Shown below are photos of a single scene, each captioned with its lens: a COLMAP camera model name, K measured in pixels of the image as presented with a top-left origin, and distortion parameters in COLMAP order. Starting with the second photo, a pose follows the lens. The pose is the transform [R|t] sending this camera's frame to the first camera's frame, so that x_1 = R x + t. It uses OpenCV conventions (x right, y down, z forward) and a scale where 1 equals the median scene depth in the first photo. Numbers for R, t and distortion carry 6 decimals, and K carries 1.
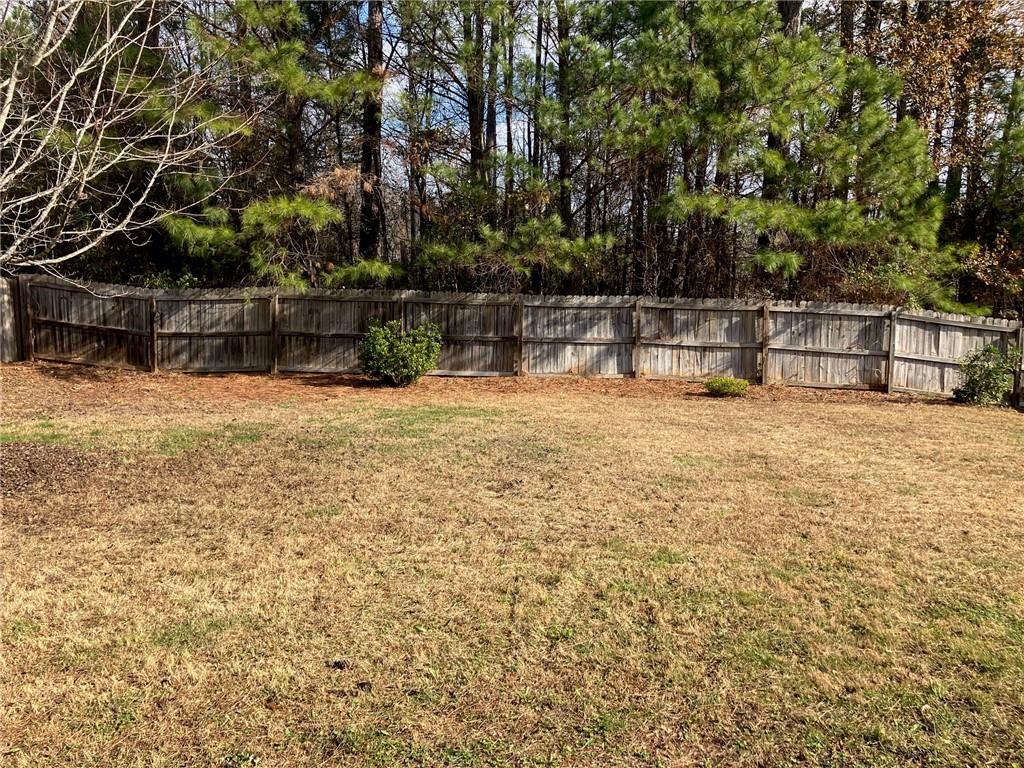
lens RADIAL K [[856.8, 0, 510.6], [0, 856.8, 392.1], [0, 0, 1]] dist [0.099779, -0.123997]
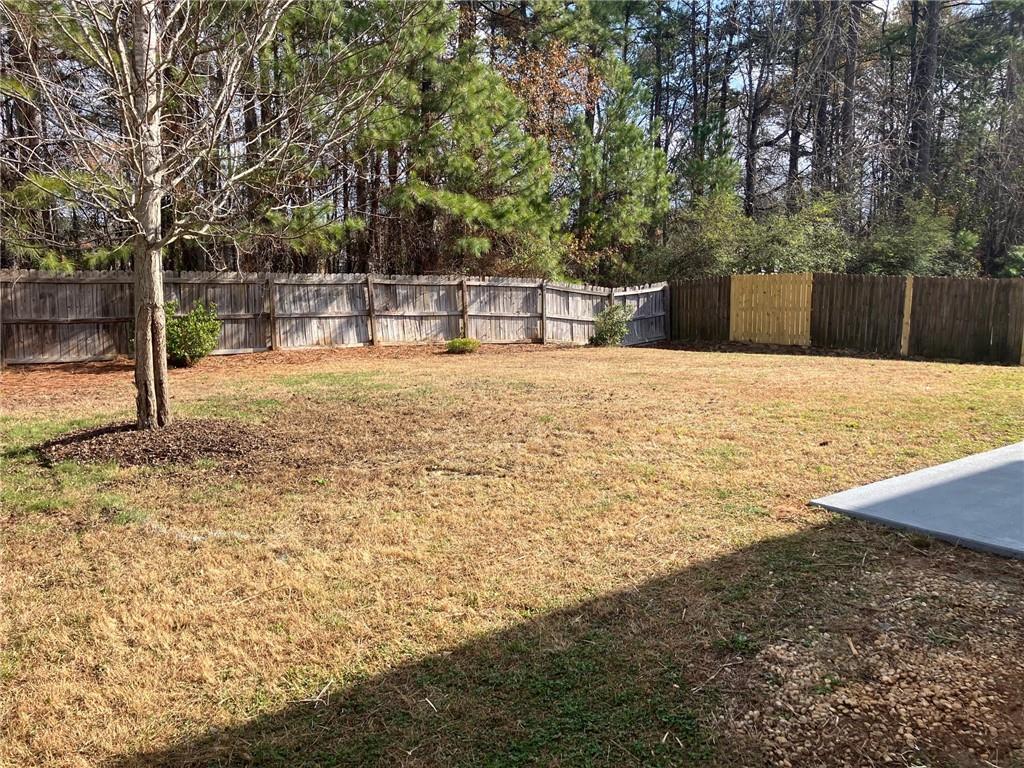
lens RADIAL K [[856.8, 0, 512.7], [0, 856.8, 382.8], [0, 0, 1]] dist [0.099779, -0.123997]
pose [[0.783757, -0.092924, 0.614077, -0.413664], [0.085328, 0.995478, 0.041733, 0.000955], [-0.615178, 0.019689, 0.788142, -0.014055]]
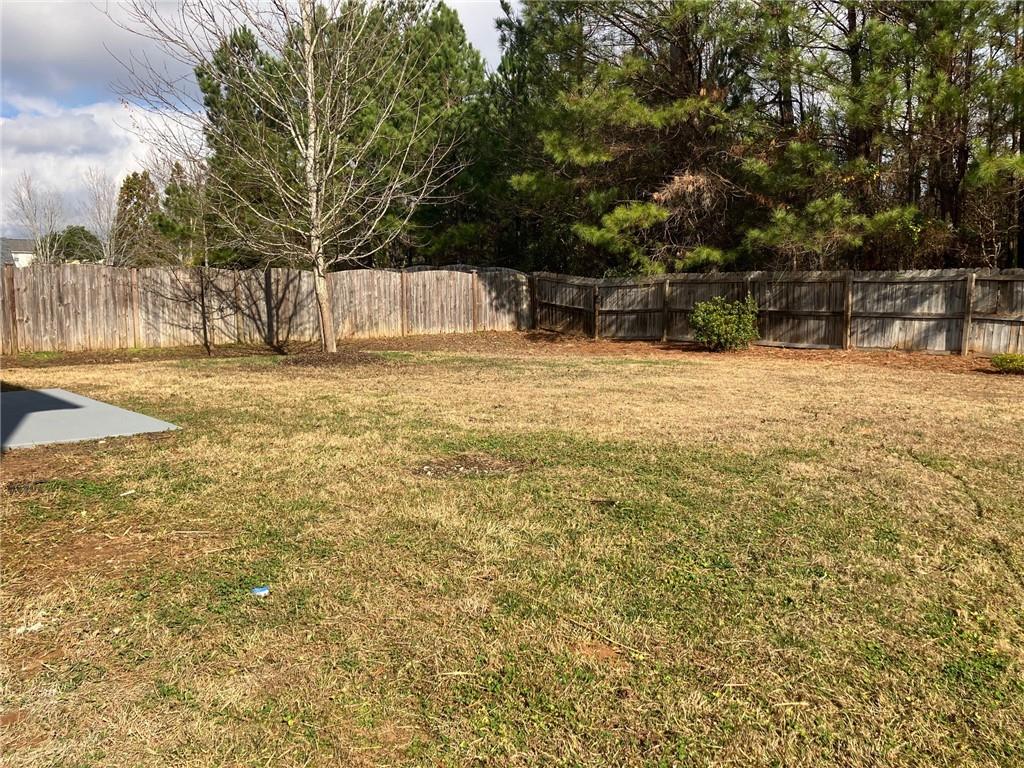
lens RADIAL K [[856.8, 0, 512.6], [0, 856.8, 376.6], [0, 0, 1]] dist [0.099779, -0.123997]
pose [[0.656904, 0.055790, -0.751907, 0.537845], [-0.068096, 0.997573, 0.014526, 0.026534], [0.750893, 0.041660, 0.659109, 0.002600]]
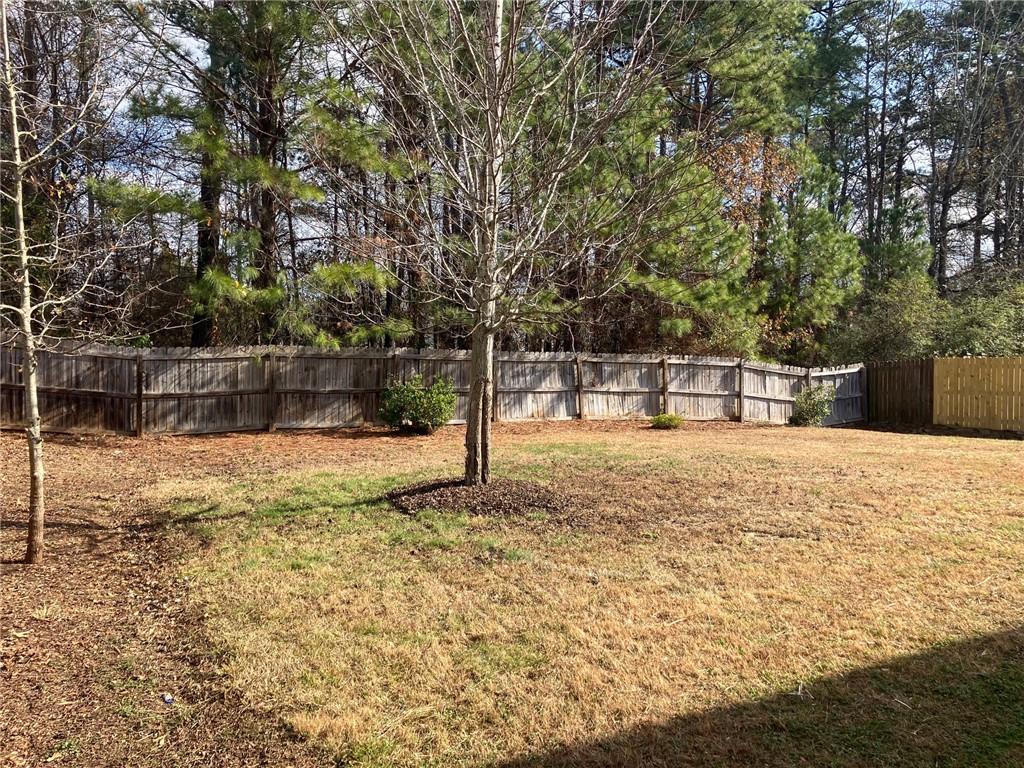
lens RADIAL K [[856.8, 0, 527.1], [0, 856.8, 380.7], [0, 0, 1]] dist [0.099779, -0.123997]
pose [[0.869147, -0.021672, 0.494078, -0.513498], [0.058965, 0.996454, -0.060018, -0.002534], [-0.491026, 0.081298, 0.867343, -0.014938]]
